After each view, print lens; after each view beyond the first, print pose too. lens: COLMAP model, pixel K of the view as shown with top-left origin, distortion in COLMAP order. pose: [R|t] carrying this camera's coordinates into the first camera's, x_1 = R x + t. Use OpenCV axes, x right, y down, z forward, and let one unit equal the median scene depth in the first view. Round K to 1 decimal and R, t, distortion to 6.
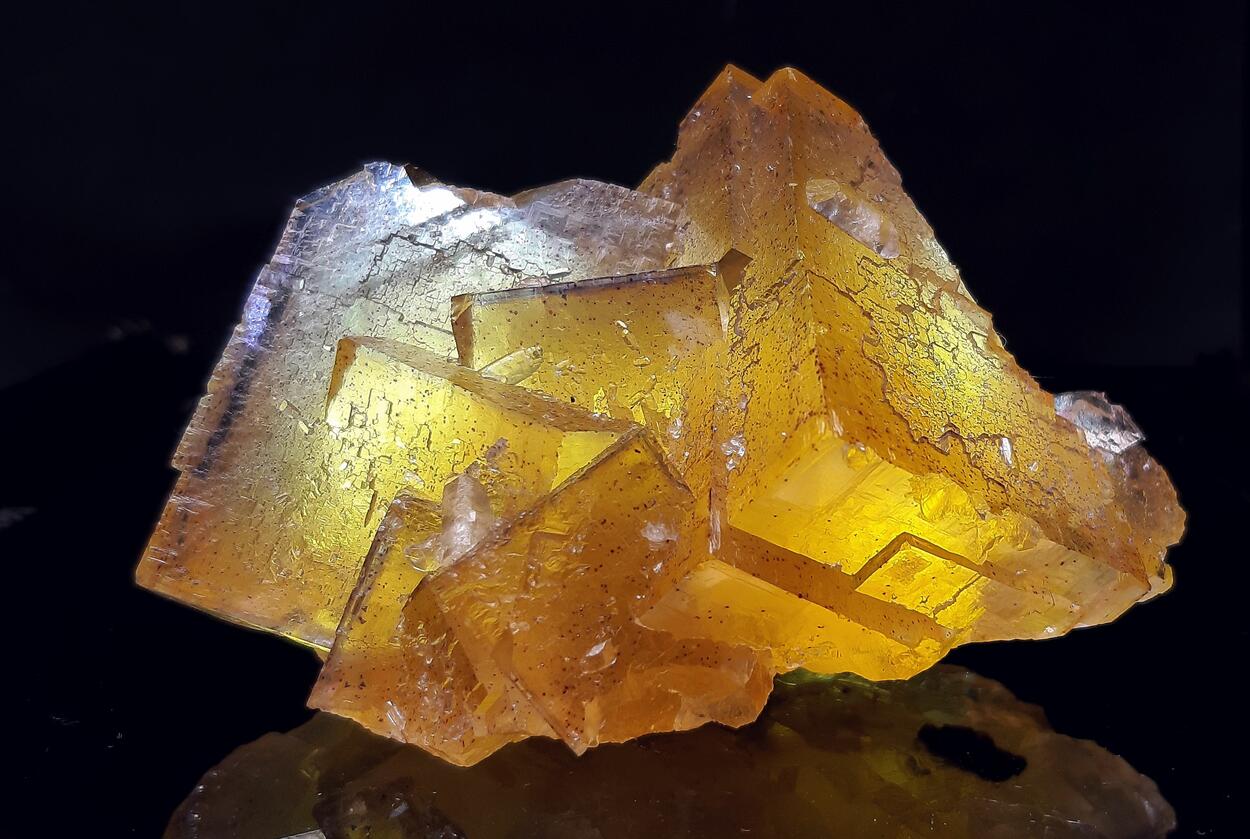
lens RADIAL K [[970.9, 0, 625.2], [0, 970.9, 416.9], [0, 0, 1]] dist [0.005640, -0.000235]
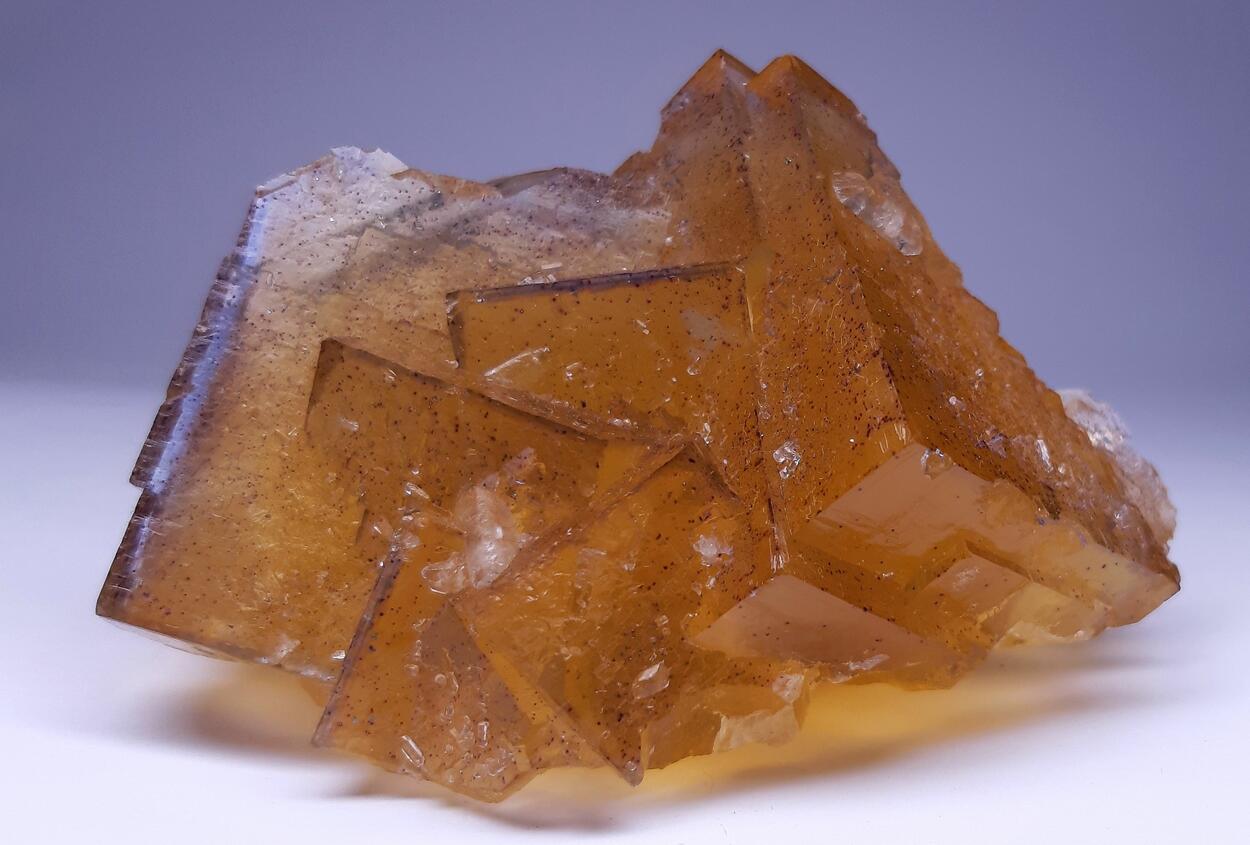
lens RADIAL K [[1009.5, 0, 624.9], [0, 1009.5, 424.4], [0, 0, 1]] dist [-0.006334, 0.000356]
pose [[0.993703, -0.012001, 0.111397, -0.156427], [0.010910, 0.999886, 0.010401, -0.010172], [-0.111510, -0.009120, 0.993722, 0.037518]]
